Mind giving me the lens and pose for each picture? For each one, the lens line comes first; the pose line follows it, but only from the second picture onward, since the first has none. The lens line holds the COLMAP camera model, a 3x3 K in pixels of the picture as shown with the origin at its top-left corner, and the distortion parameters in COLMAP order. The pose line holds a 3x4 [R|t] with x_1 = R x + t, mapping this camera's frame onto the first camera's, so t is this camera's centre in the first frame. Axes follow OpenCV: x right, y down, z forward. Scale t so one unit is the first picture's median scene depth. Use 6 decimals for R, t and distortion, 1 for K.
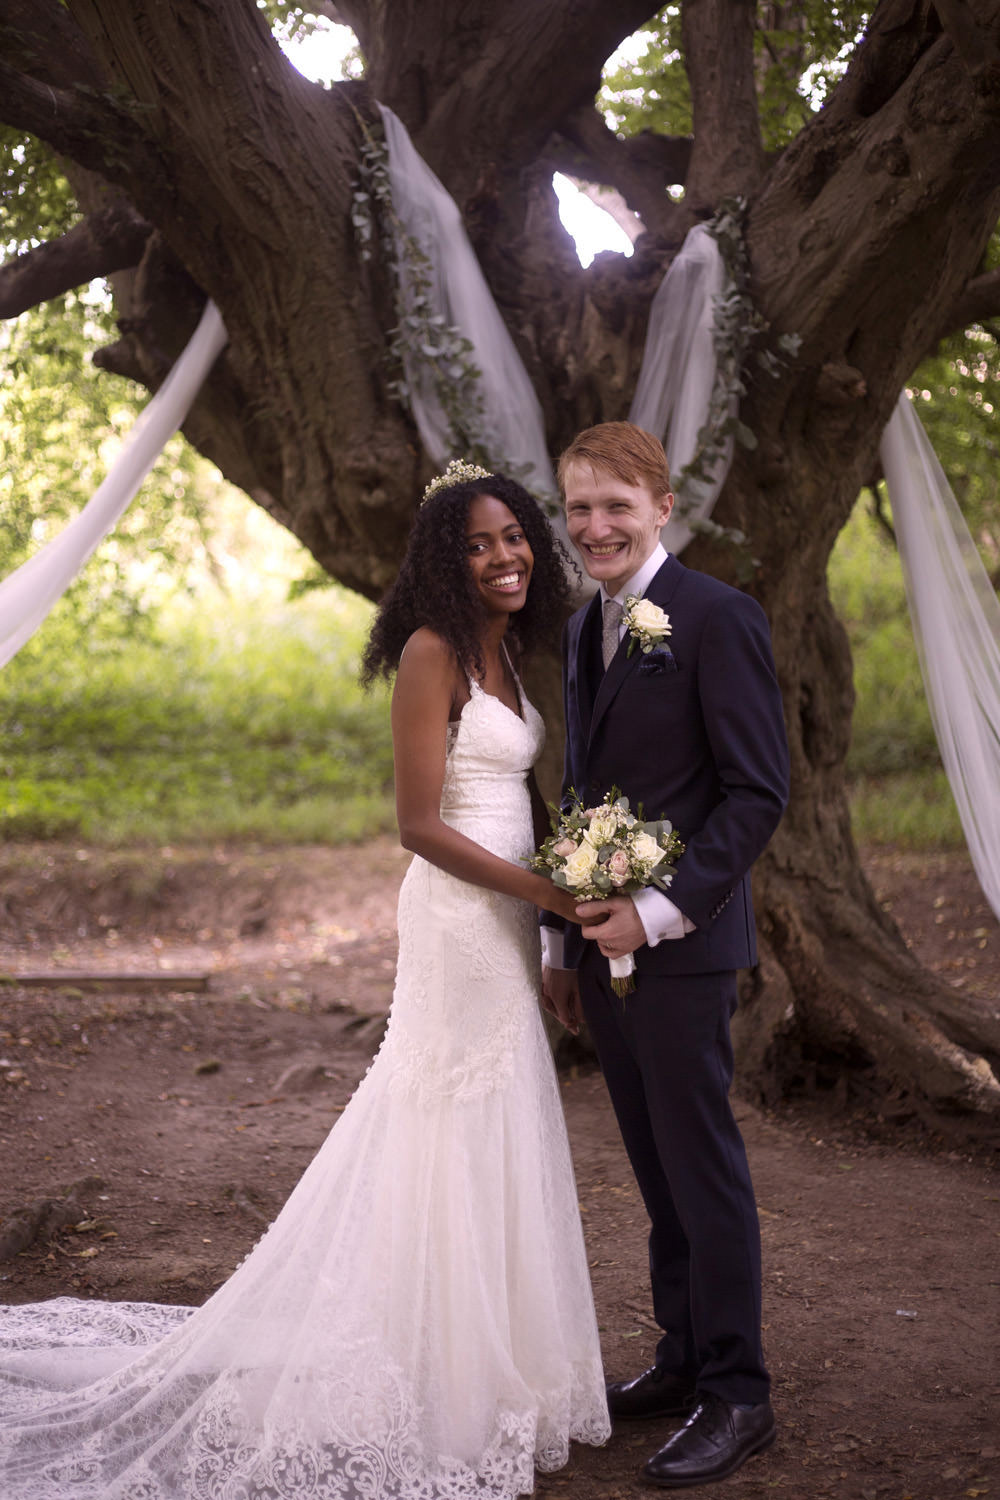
lens RADIAL K [[2072.8, 0, 499.6], [0, 2072.8, 753.3], [0, 0, 1]] dist [-0.068421, 0.000000]
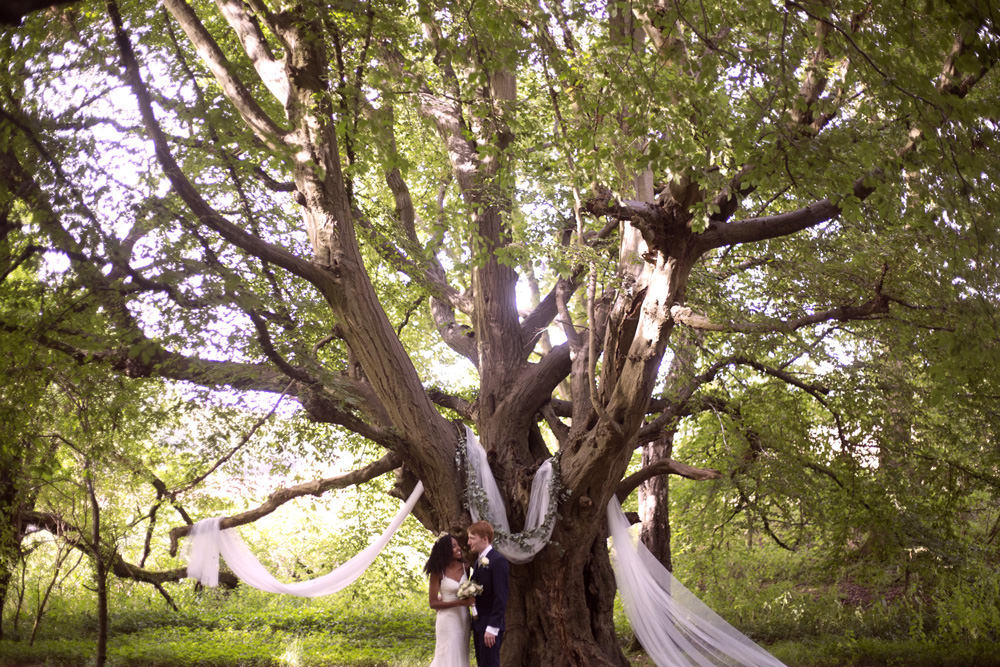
lens RADIAL K [[1381.9, 0, 501.4], [0, 1381.9, 333.3], [0, 0, 1]] dist [-0.068421, 0.000000]
pose [[0.991971, -0.029692, -0.122934, 0.324613], [-0.002435, 0.967384, -0.253303, 0.152170], [0.126445, 0.251569, 0.959544, -1.440373]]
